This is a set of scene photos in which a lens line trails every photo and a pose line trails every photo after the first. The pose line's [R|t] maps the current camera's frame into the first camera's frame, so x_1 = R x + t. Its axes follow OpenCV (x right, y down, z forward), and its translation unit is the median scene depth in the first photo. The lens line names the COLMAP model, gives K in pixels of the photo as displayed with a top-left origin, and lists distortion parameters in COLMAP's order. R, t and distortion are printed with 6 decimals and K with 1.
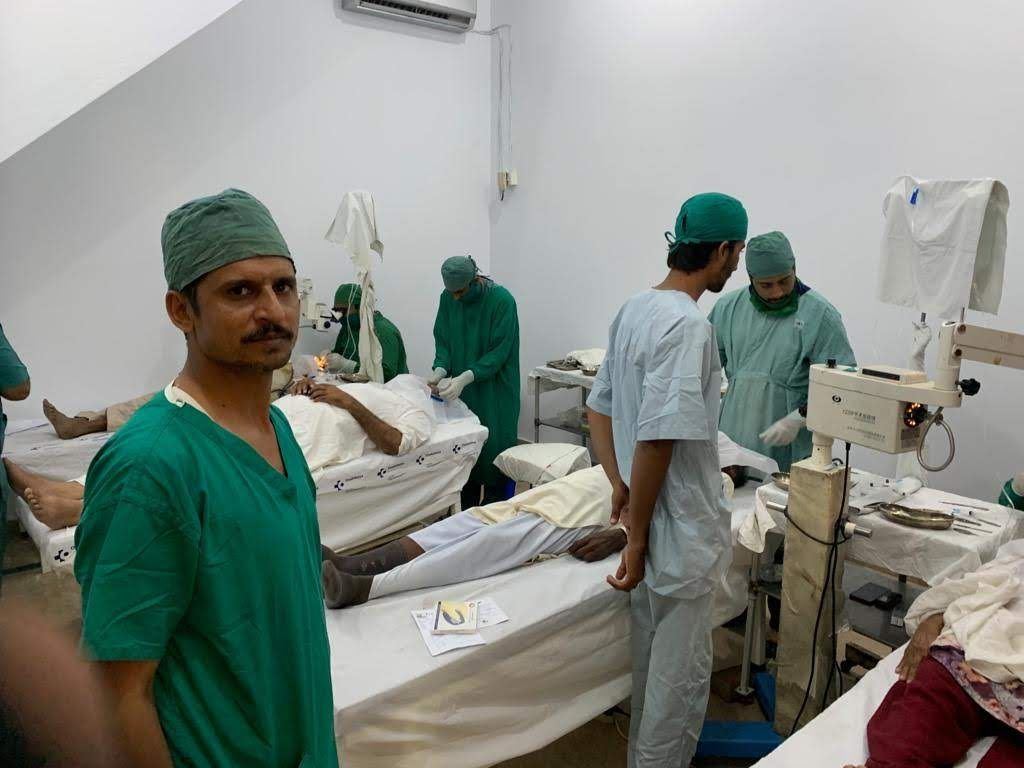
lens RADIAL K [[827.3, 0, 511.4], [0, 827.3, 376.9], [0, 0, 1]] dist [0.058618, -0.058753]
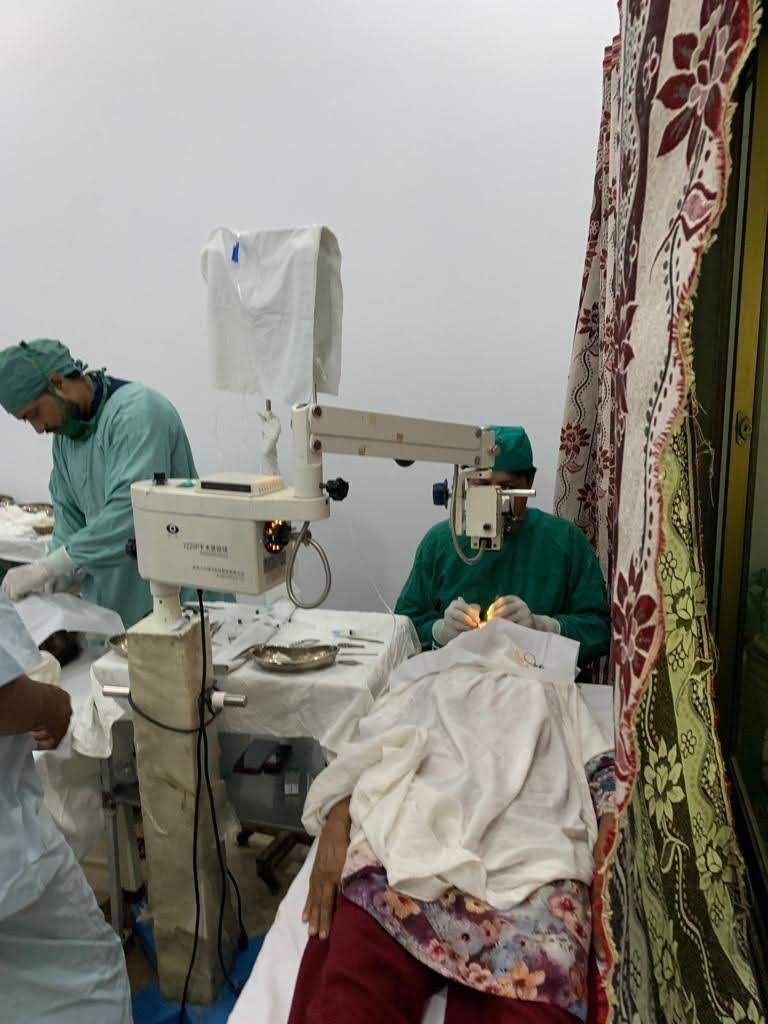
lens RADIAL K [[827.3, 0, 384.0], [0, 827.3, 512.0], [0, 0, 1]] dist [0.058618, -0.058753]
pose [[0.825580, -0.148691, 0.544342, 0.146179], [0.131997, 0.988783, 0.069900, -0.011405], [-0.548630, 0.014143, 0.835946, 0.296522]]
